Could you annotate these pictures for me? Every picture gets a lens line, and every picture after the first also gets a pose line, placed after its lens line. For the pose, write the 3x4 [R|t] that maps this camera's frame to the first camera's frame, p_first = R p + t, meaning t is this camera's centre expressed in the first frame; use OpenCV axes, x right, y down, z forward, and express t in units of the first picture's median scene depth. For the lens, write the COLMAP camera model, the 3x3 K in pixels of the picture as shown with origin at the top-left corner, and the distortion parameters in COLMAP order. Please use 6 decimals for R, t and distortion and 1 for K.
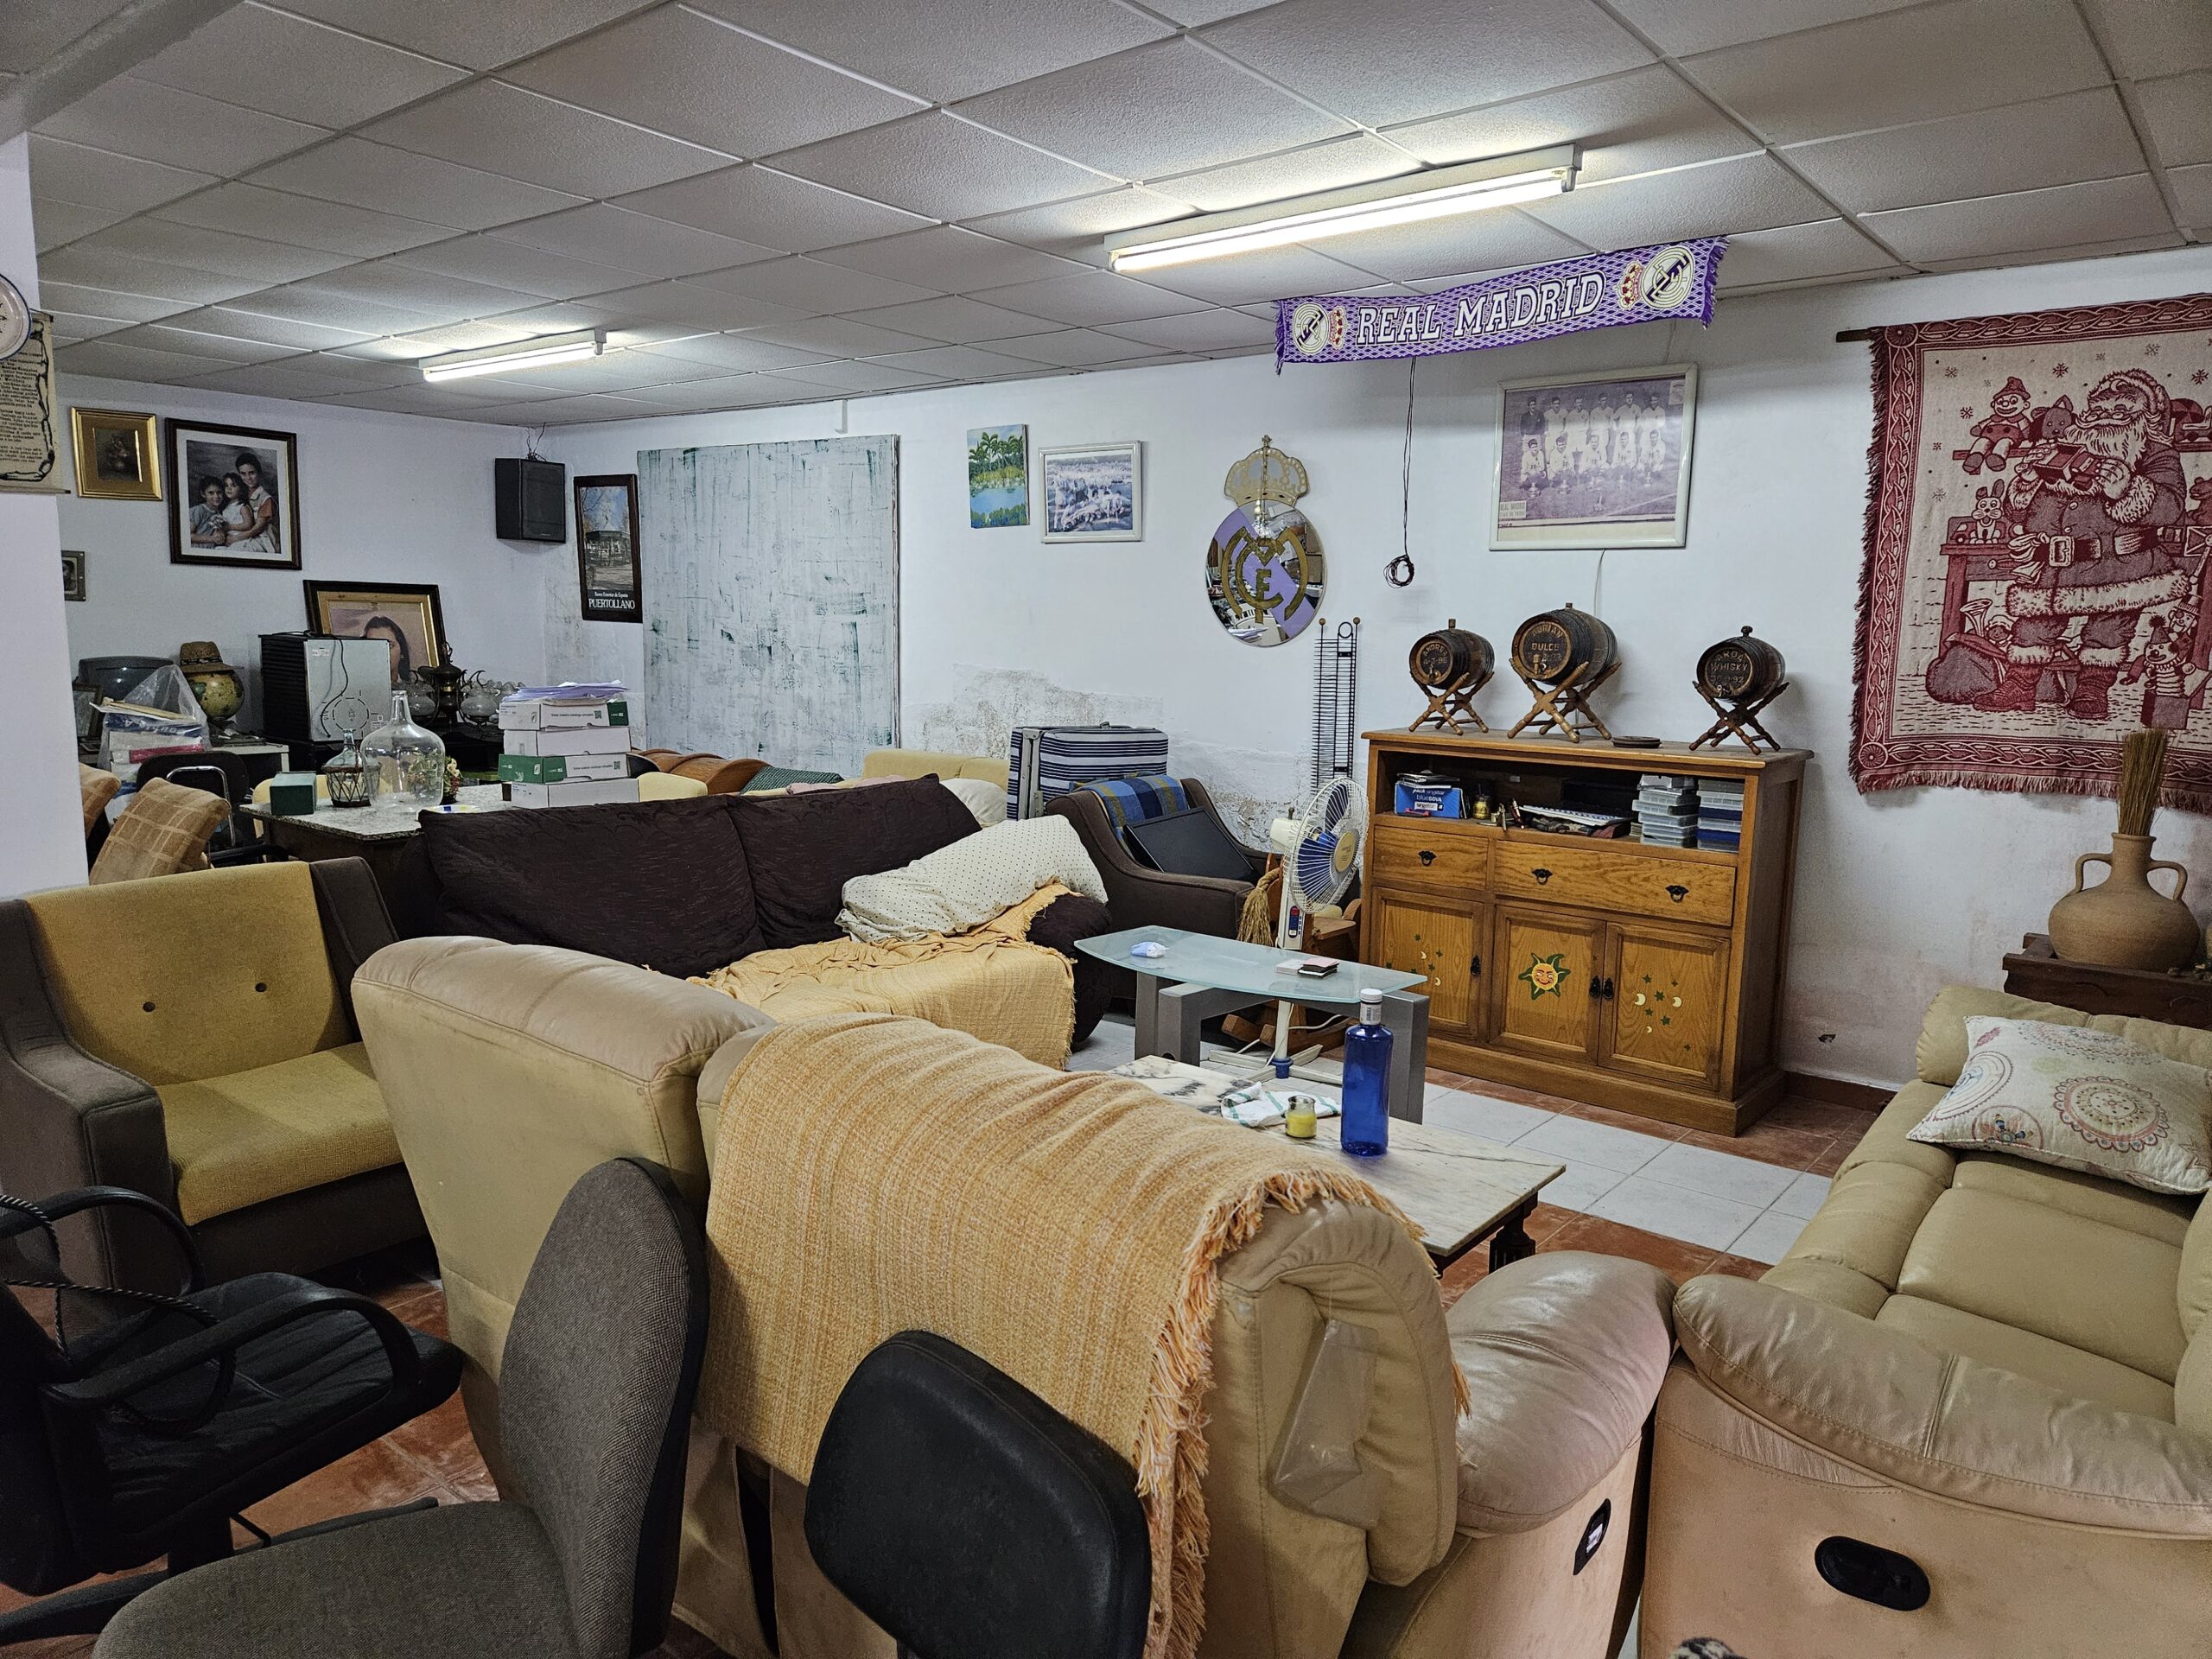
lens RADIAL K [[1475.4, 0, 1117.8], [0, 1475.4, 839.2], [0, 0, 1]] dist [0.062911, -0.048029]
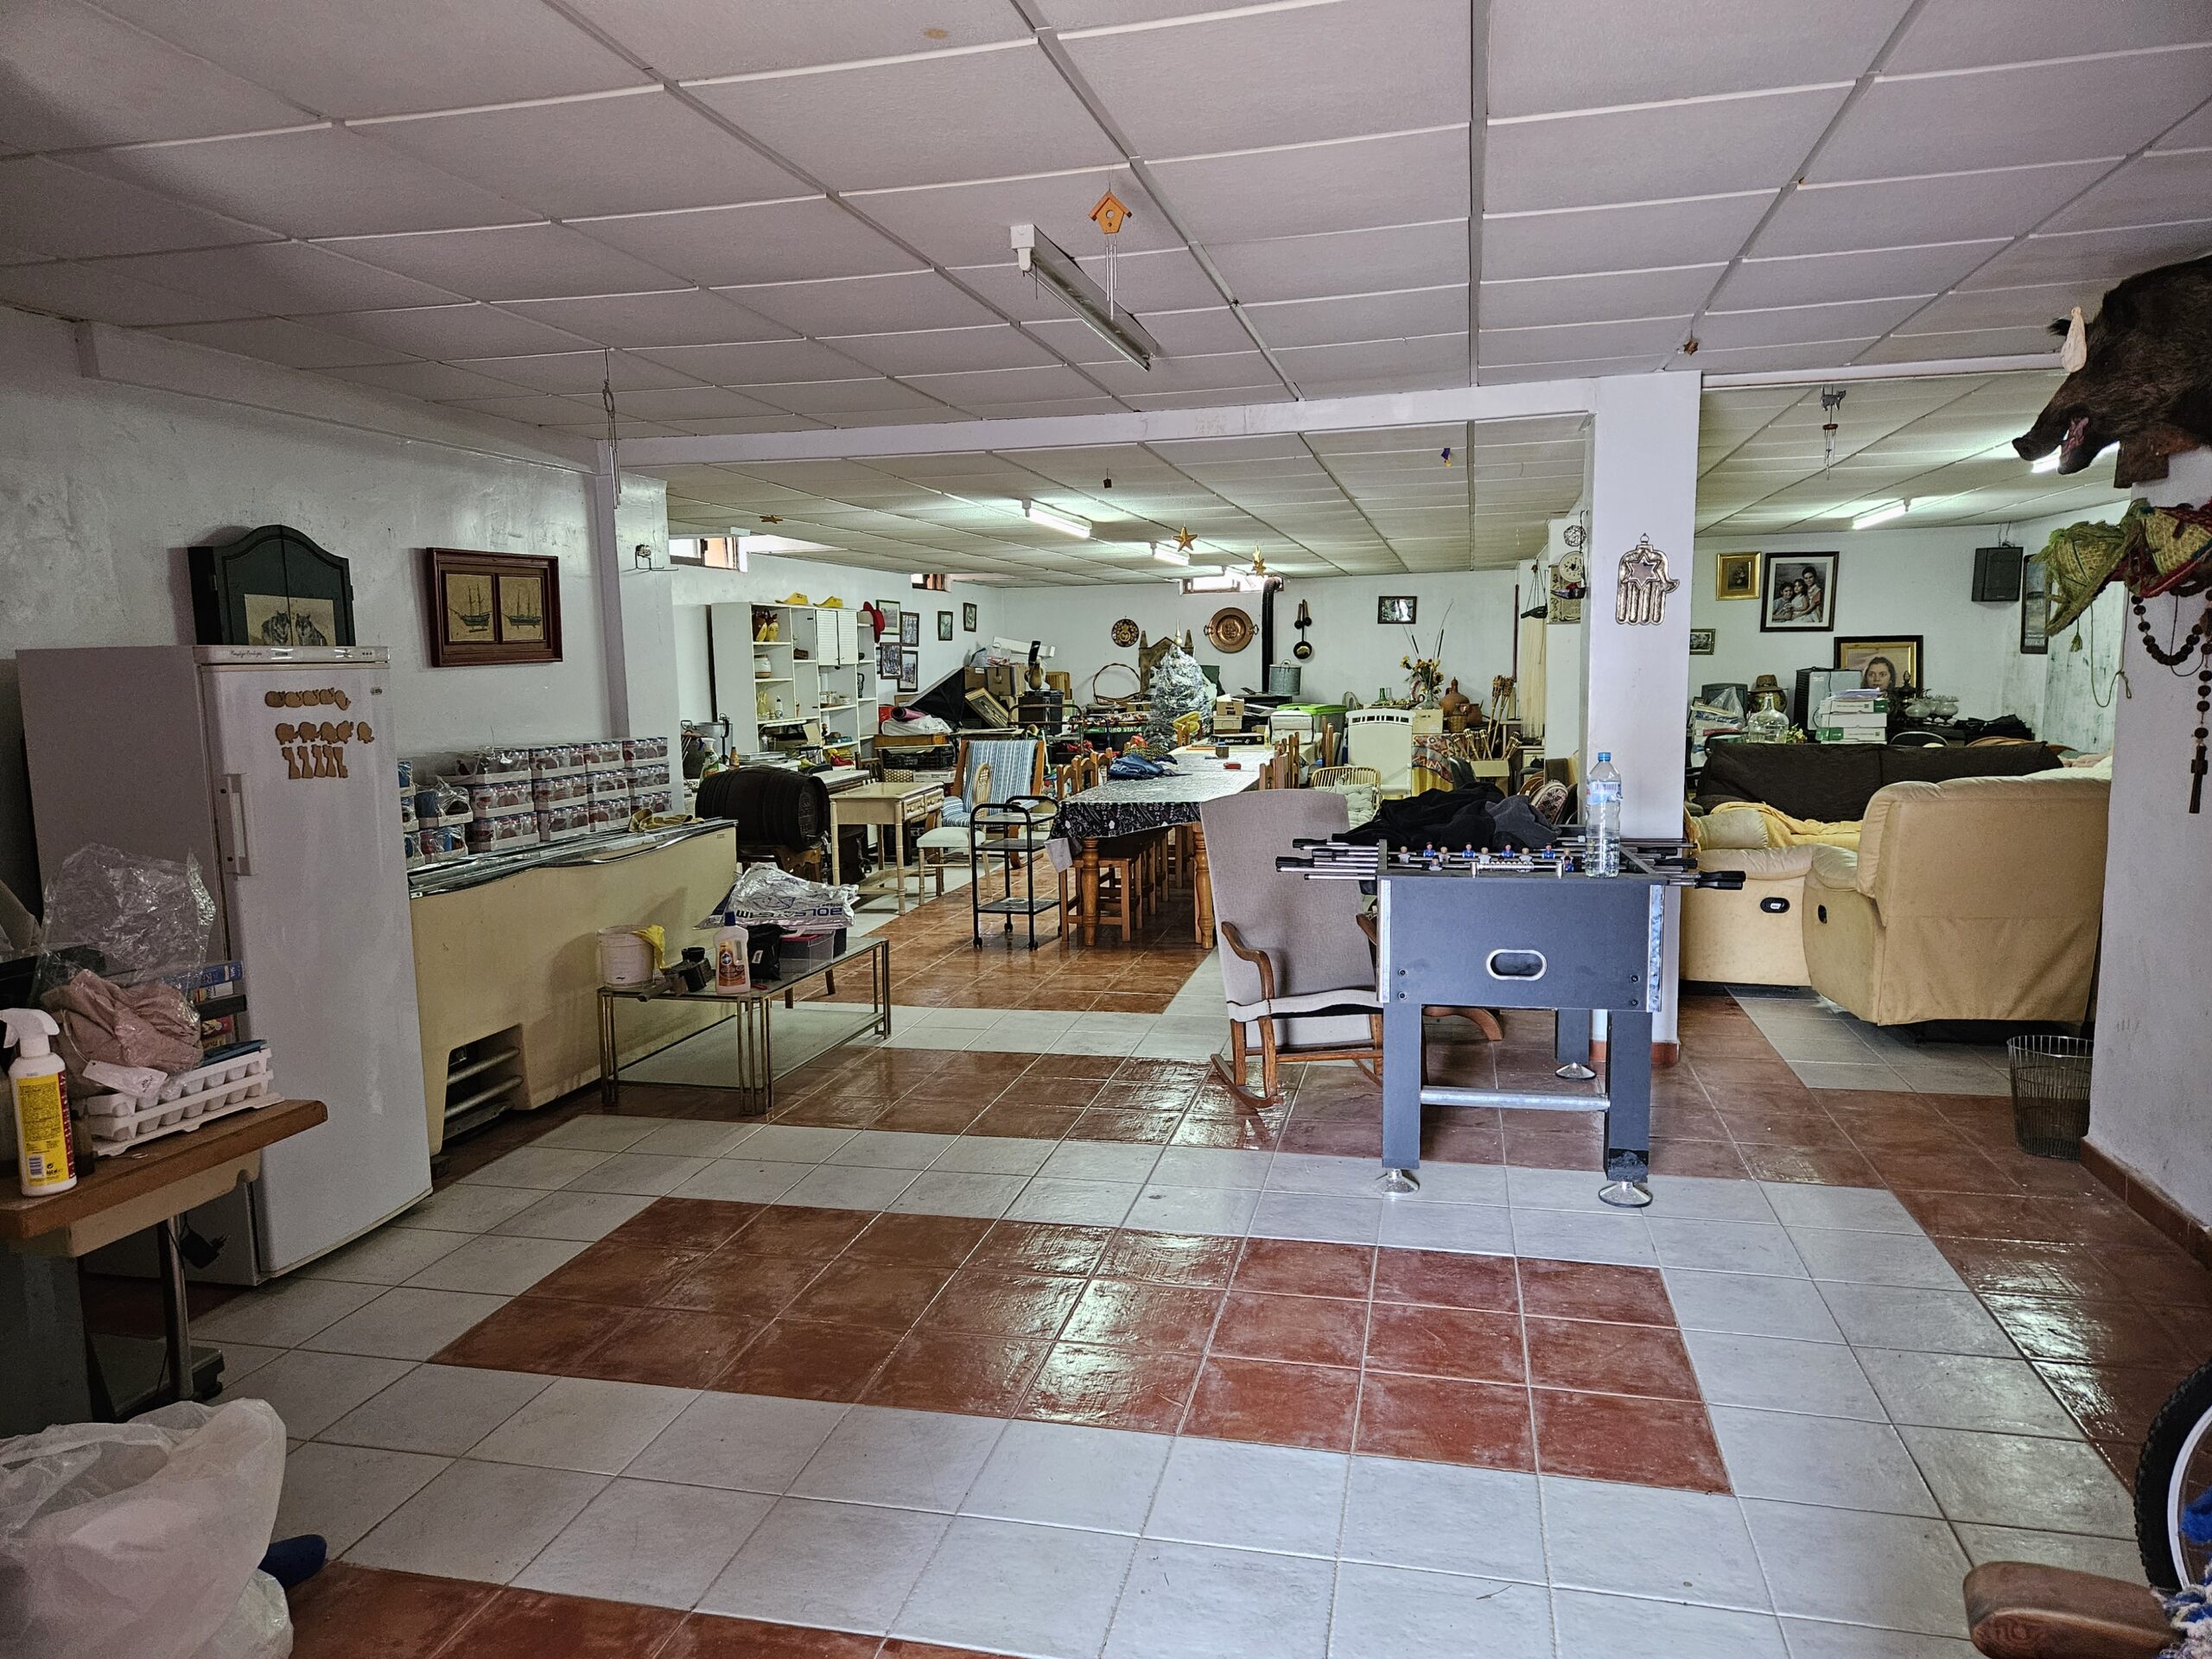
lens RADIAL K [[1475.4, 0, 1086.3], [0, 1475.4, 840.5], [0, 0, 1]] dist [0.062911, -0.048029]
pose [[0.416622, 0.082554, -0.905324, 0.795291], [-0.106559, 0.993438, 0.041551, 0.091676], [0.902813, 0.079160, 0.422685, -0.558406]]
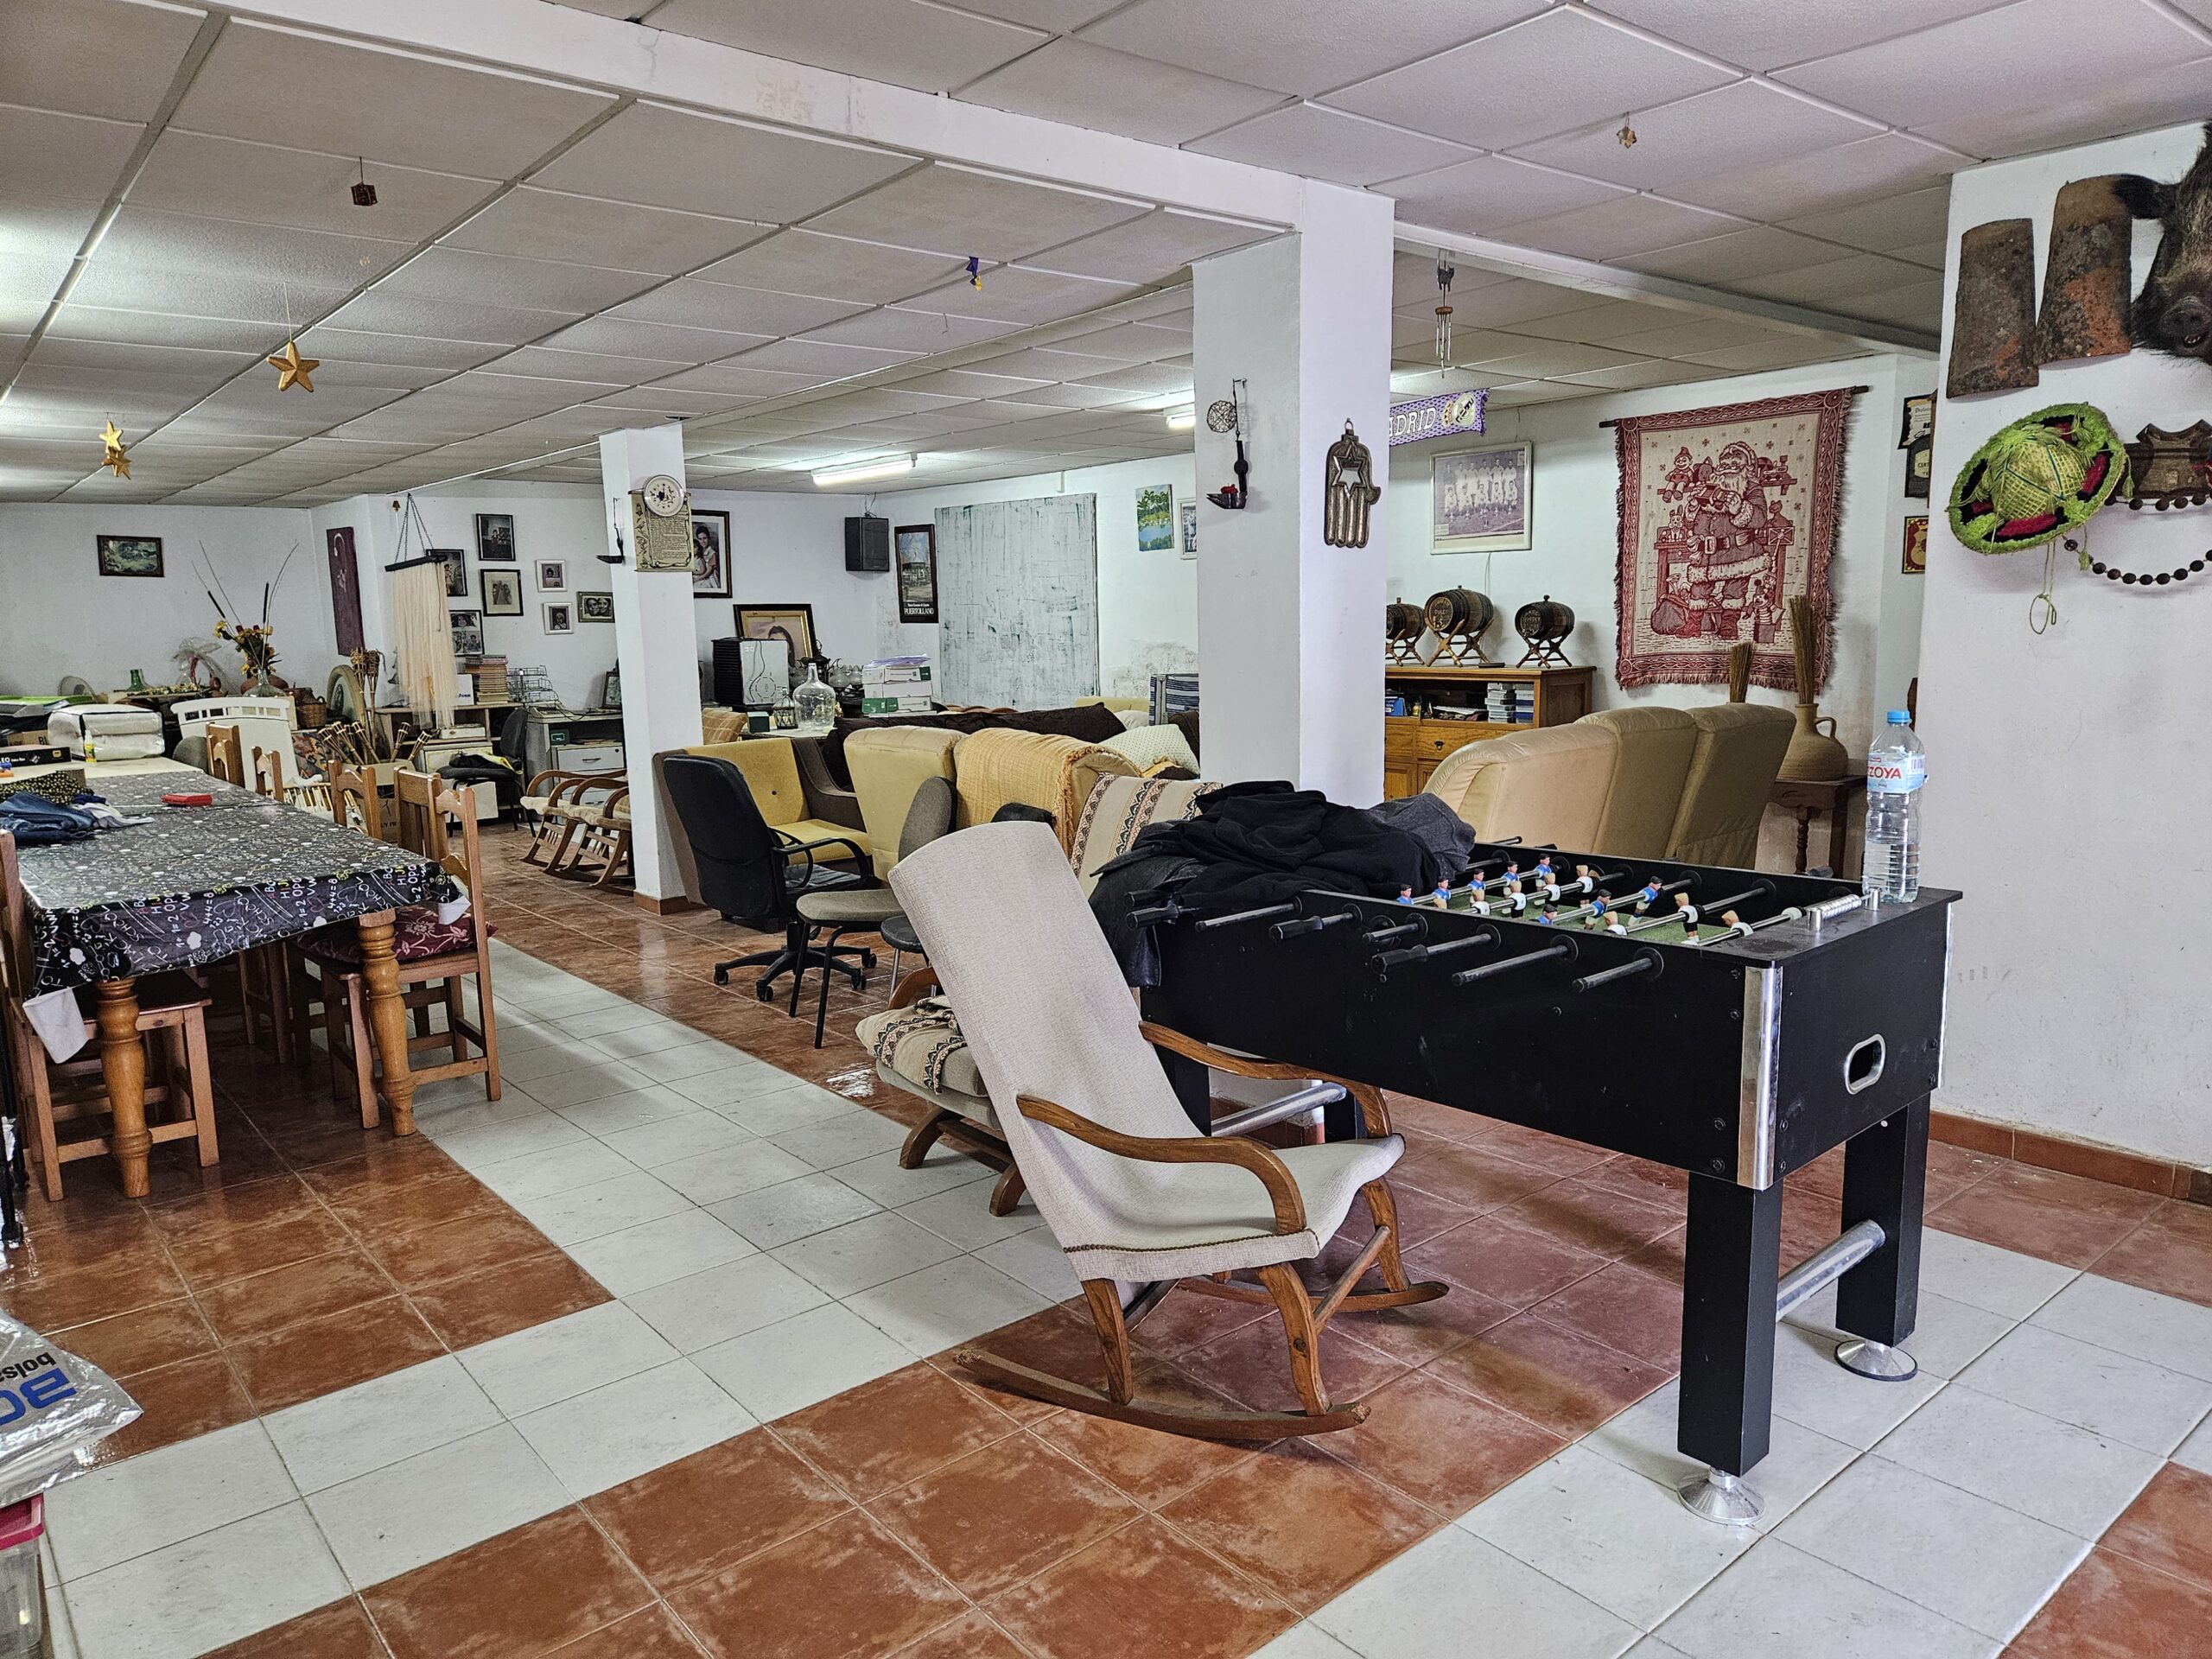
lens RADIAL K [[1475.4, 0, 1103.5], [0, 1475.4, 841.9], [0, 0, 1]] dist [0.062911, -0.048029]
pose [[0.979726, -0.010301, -0.200075, 0.176245], [0.011522, 0.999921, 0.004936, 0.088627], [0.200009, -0.007141, 0.979768, -0.544234]]
